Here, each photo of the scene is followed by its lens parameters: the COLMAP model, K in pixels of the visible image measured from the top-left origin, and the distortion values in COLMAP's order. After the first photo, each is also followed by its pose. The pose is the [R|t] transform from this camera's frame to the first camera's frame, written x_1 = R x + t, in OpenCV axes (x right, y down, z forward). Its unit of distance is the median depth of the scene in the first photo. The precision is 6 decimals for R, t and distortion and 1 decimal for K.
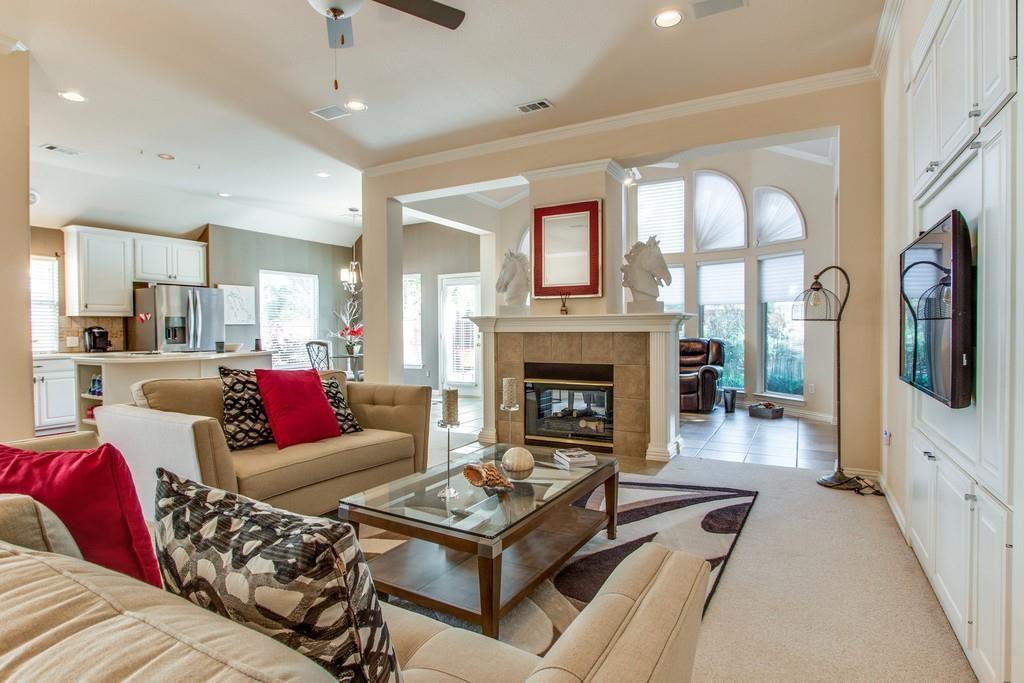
lens RADIAL K [[510.2, 0, 507.8], [0, 510.2, 340.4], [0, 0, 1]] dist [-0.017787, 0.001219]
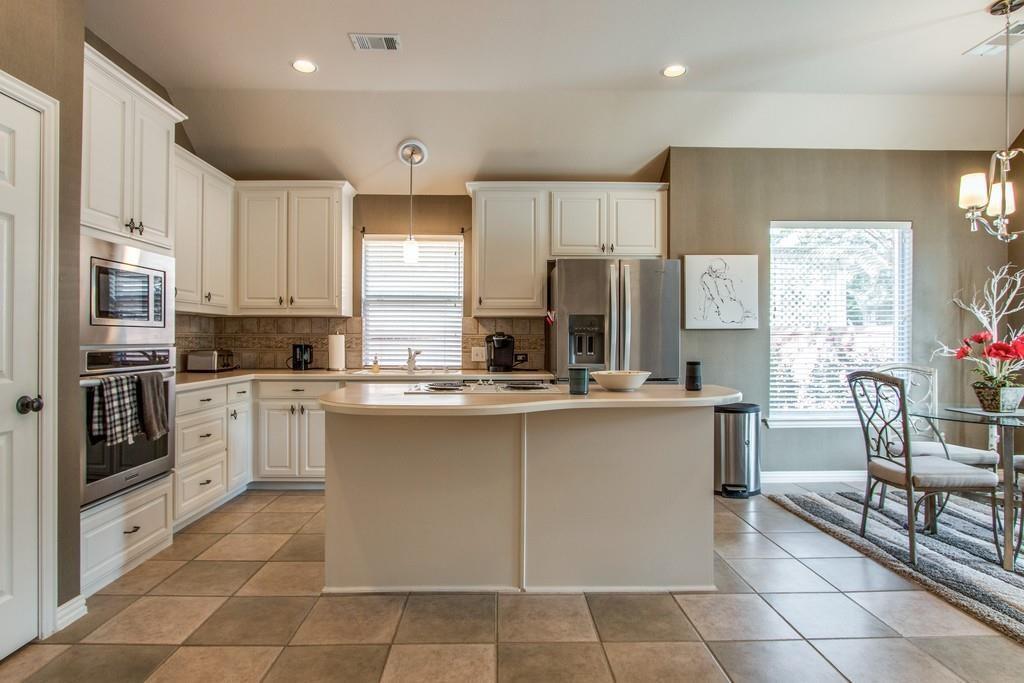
lens RADIAL K [[560.7, 0, 510.4], [0, 560.7, 339.2], [0, 0, 1]] dist [0.001242, -0.002941]
pose [[0.502843, 0.010327, -0.864316, -0.147254], [-0.025898, 0.999660, -0.003123, -0.014131], [0.863990, 0.023955, 0.502939, 0.545260]]
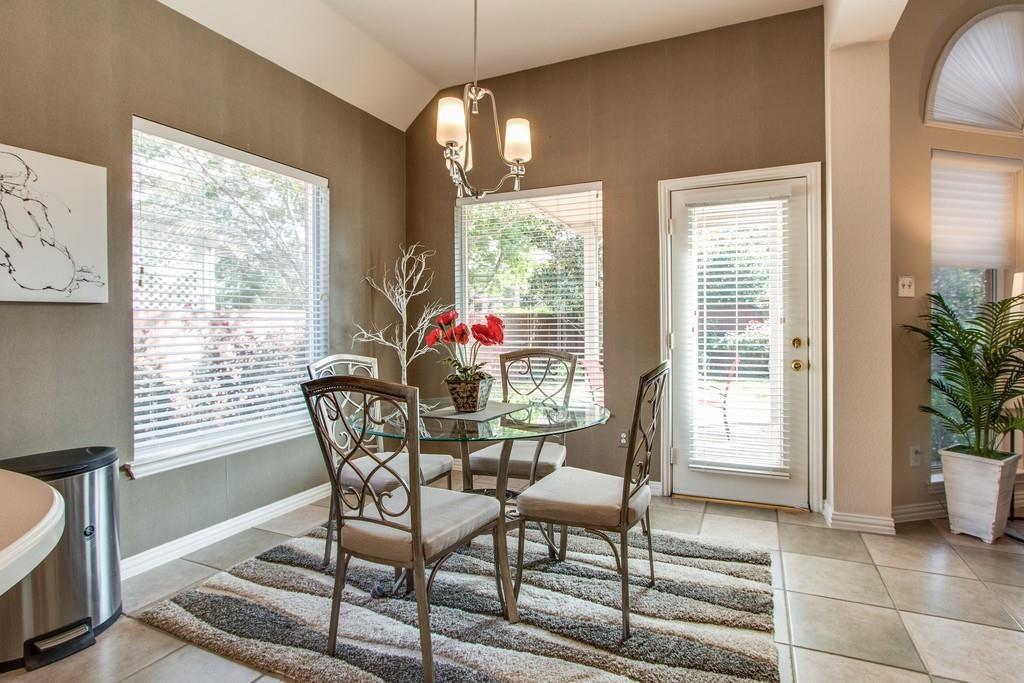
lens RADIAL K [[510.2, 0, 548.0], [0, 510.2, 328.5], [0, 0, 1]] dist [-0.017787, 0.001219]
pose [[0.994813, 0.001354, 0.101716, -0.310667], [-0.000094, 0.999923, -0.012392, -0.016238], [-0.101725, 0.012318, 0.994736, 0.762240]]
